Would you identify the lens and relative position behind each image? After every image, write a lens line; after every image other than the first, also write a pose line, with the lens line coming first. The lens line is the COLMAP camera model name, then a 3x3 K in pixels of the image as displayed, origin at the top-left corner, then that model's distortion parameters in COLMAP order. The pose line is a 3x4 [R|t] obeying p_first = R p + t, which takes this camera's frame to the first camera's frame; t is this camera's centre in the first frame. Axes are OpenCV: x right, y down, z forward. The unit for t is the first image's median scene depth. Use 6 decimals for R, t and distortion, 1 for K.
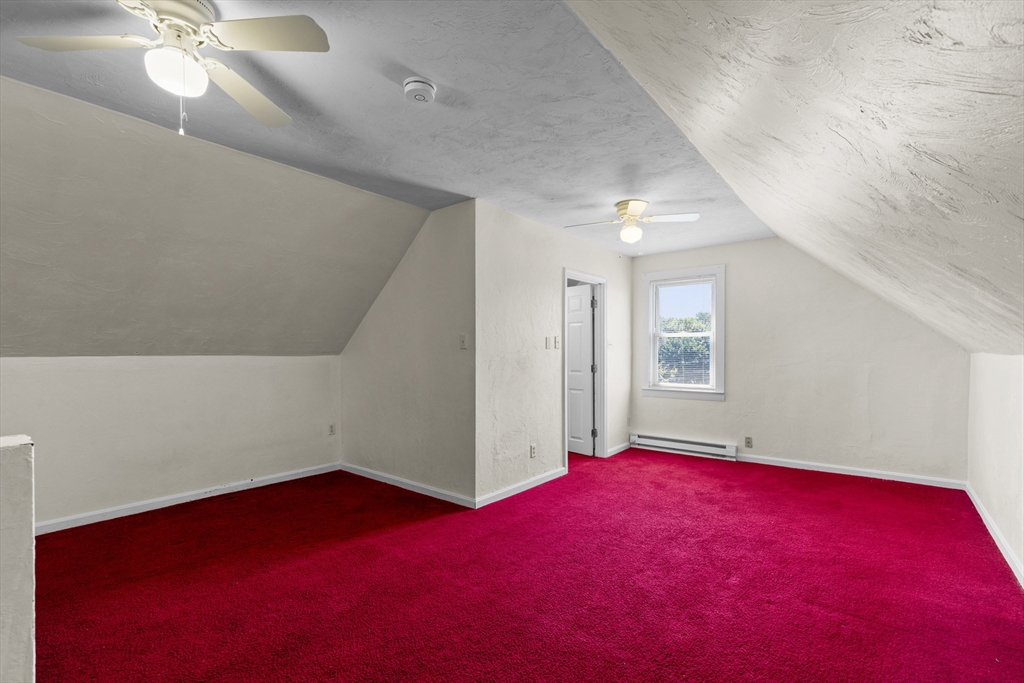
lens RADIAL K [[445.4, 0, 515.0], [0, 445.4, 347.9], [0, 0, 1]] dist [0.000091, 0.000248]
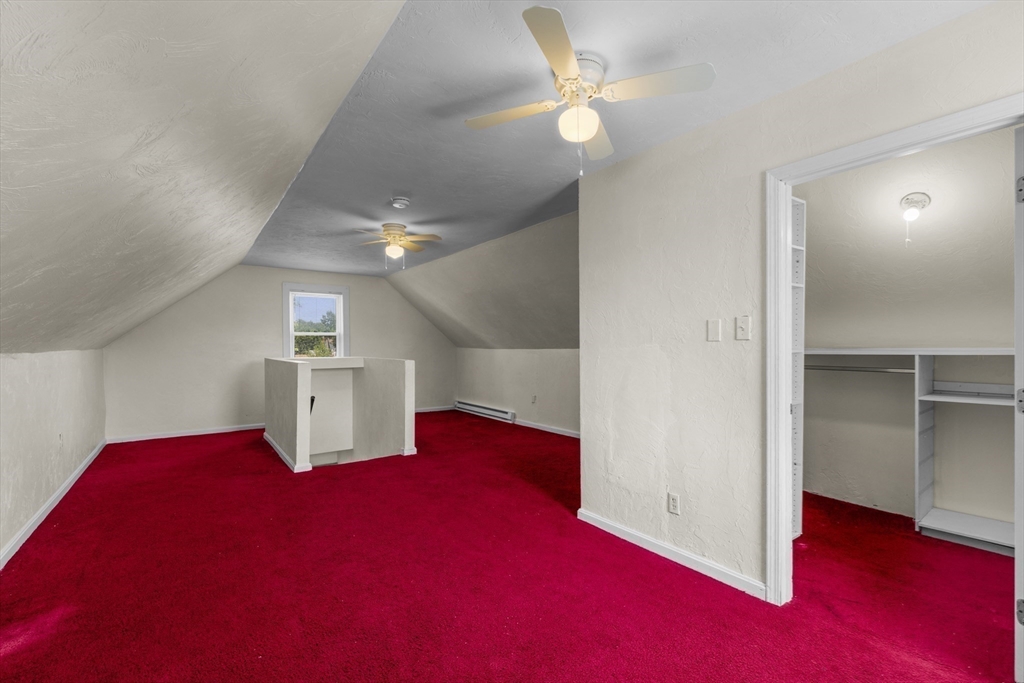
lens RADIAL K [[445.4, 0, 515.0], [0, 445.4, 347.9], [0, 0, 1]] dist [0.000091, 0.000248]
pose [[-0.239482, 0.002171, -0.970898, 0.716853], [0.012850, 0.999917, -0.000934, 0.006875], [0.970816, -0.012699, -0.239490, 0.943614]]
